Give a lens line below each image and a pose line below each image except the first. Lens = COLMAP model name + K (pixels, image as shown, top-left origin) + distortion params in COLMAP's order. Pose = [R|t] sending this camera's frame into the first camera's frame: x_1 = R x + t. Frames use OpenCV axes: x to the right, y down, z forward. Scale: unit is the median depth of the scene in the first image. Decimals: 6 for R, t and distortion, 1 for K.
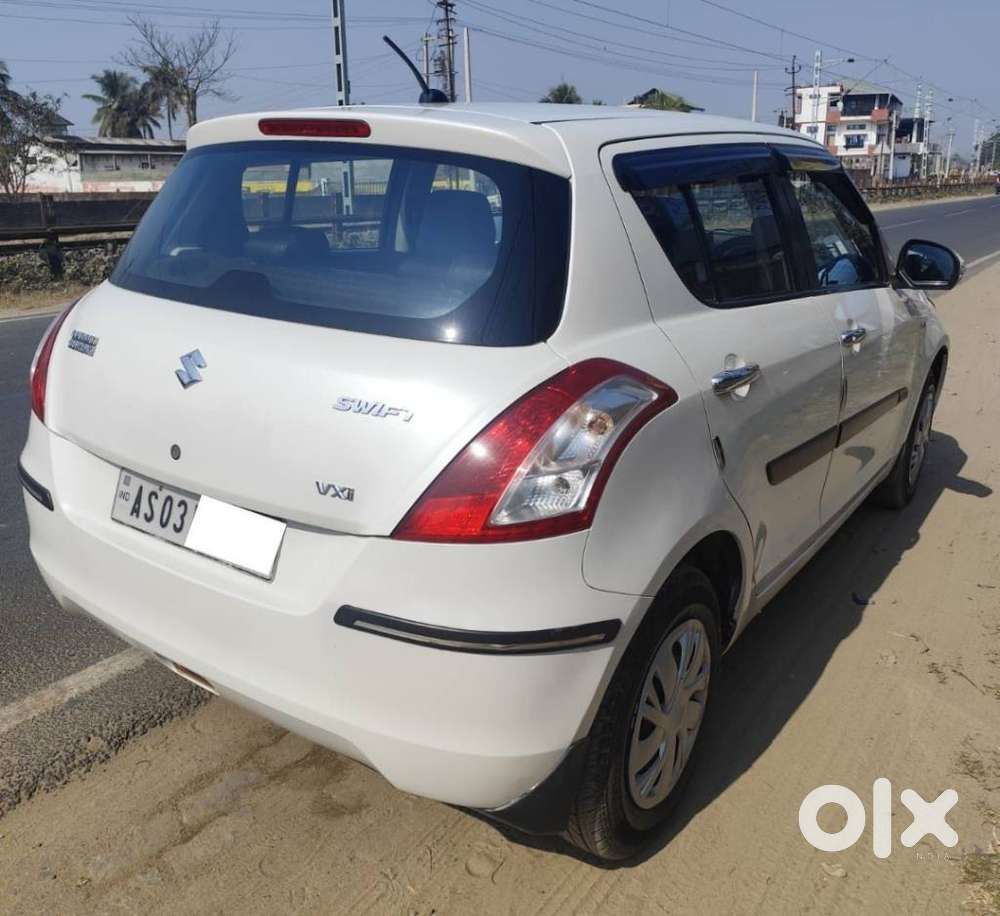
lens RADIAL K [[902.2, 0, 516.2], [0, 902.2, 460.8], [0, 0, 1]] dist [0.026001, -0.003167]
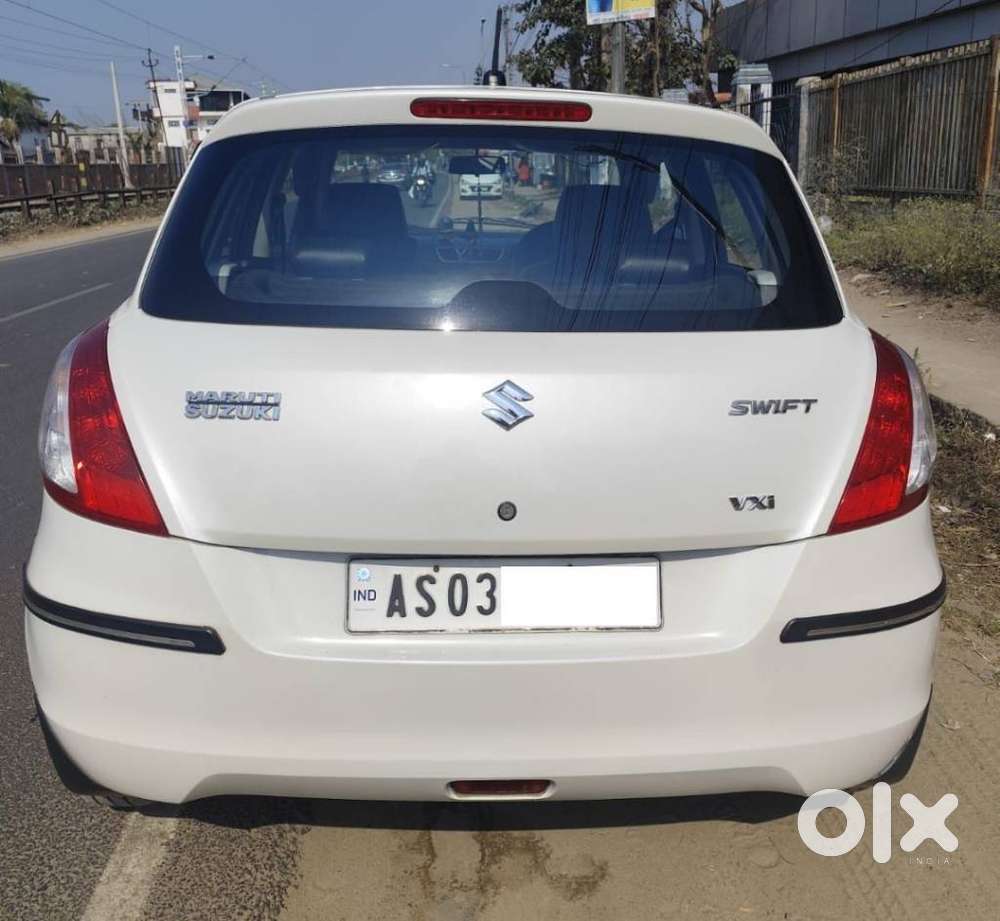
lens RADIAL K [[906.7, 0, 501.4], [0, 906.7, 426.4], [0, 0, 1]] dist [0.022180, -0.006142]
pose [[0.796432, -0.180291, 0.577227, -0.758846], [0.197345, 0.979754, 0.033729, -0.101522], [-0.571621, 0.087050, 0.815887, 0.322795]]
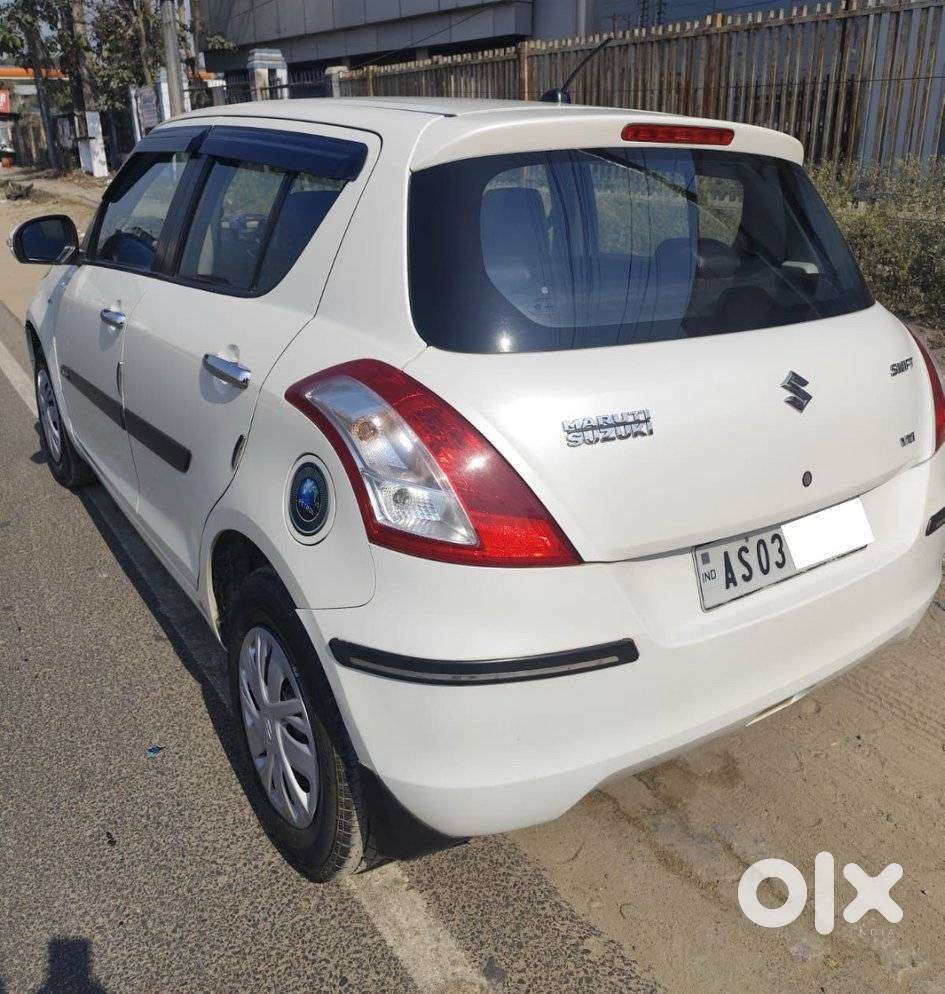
lens RADIAL K [[867.5, 0, 474.7], [0, 867.5, 450.8], [0, 0, 1]] dist [0.003806, -0.004653]
pose [[0.357086, -0.320846, 0.877239, -1.196999], [0.285692, 0.931664, 0.224459, -0.317139], [-0.889309, 0.170469, 0.424347, 0.845042]]
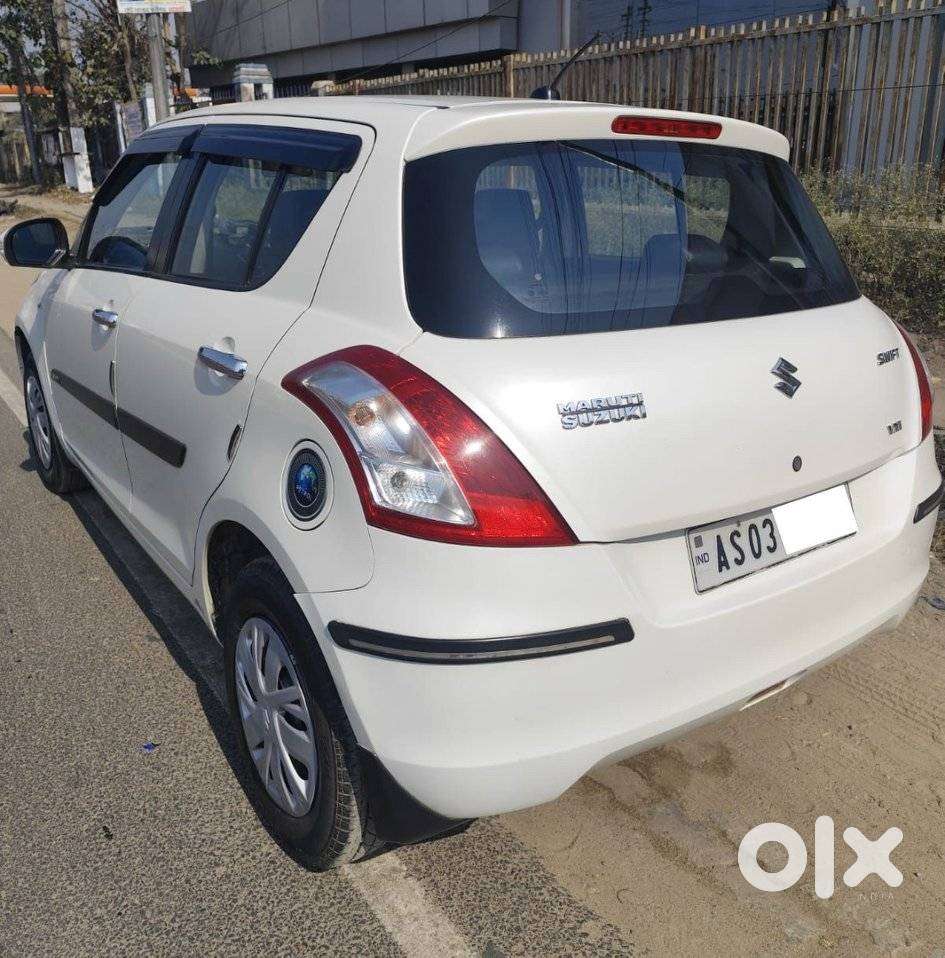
lens RADIAL K [[868.7, 0, 474.2], [0, 868.7, 458.2], [0, 0, 1]] dist [0.002348, -0.002810]
pose [[0.342567, -0.314670, 0.885229, -1.217398], [0.289661, 0.931714, 0.219101, -0.295190], [-0.893725, 0.181359, 0.410322, 0.852393]]
